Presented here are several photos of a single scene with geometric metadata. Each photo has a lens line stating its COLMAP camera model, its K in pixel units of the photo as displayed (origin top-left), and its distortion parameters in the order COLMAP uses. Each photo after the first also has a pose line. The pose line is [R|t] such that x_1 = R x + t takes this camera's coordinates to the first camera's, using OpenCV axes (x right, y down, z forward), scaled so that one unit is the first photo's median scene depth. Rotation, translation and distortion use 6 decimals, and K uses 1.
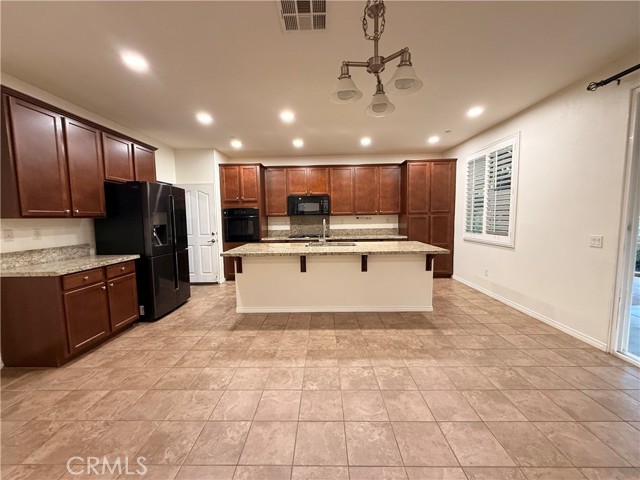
lens RADIAL K [[253.2, 0, 320.6], [0, 253.2, 241.5], [0, 0, 1]] dist [0.000542, -0.000036]
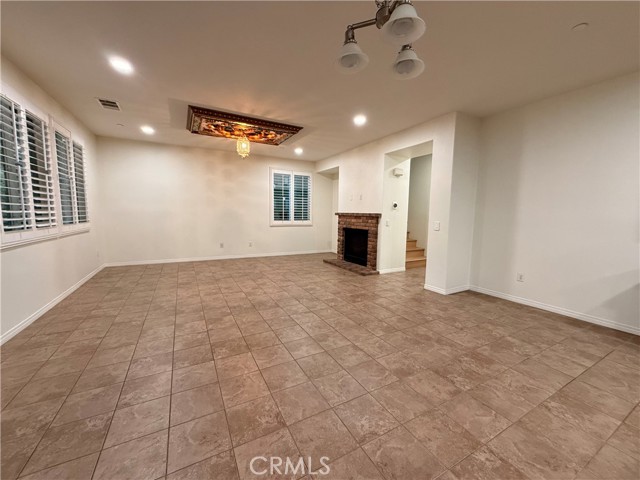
lens RADIAL K [[253.2, 0, 320.8], [0, 253.2, 238.2], [0, 0, 1]] dist [0.000542, -0.000036]
pose [[-0.870055, 0.051977, -0.490207, 0.269778], [-0.048396, 0.980616, 0.189871, -0.034065], [0.490574, 0.188922, -0.850674, 0.539574]]
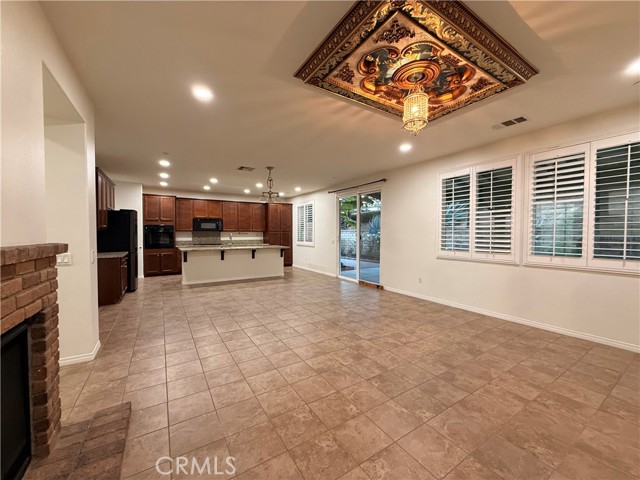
lens RADIAL K [[253.2, 0, 321.8], [0, 253.2, 241.5], [0, 0, 1]] dist [0.000542, -0.000036]
pose [[0.833354, -0.000320, 0.552740, -0.368821], [0.038054, 0.997660, -0.056795, 0.086156], [-0.551428, 0.068364, 0.831416, -0.762355]]
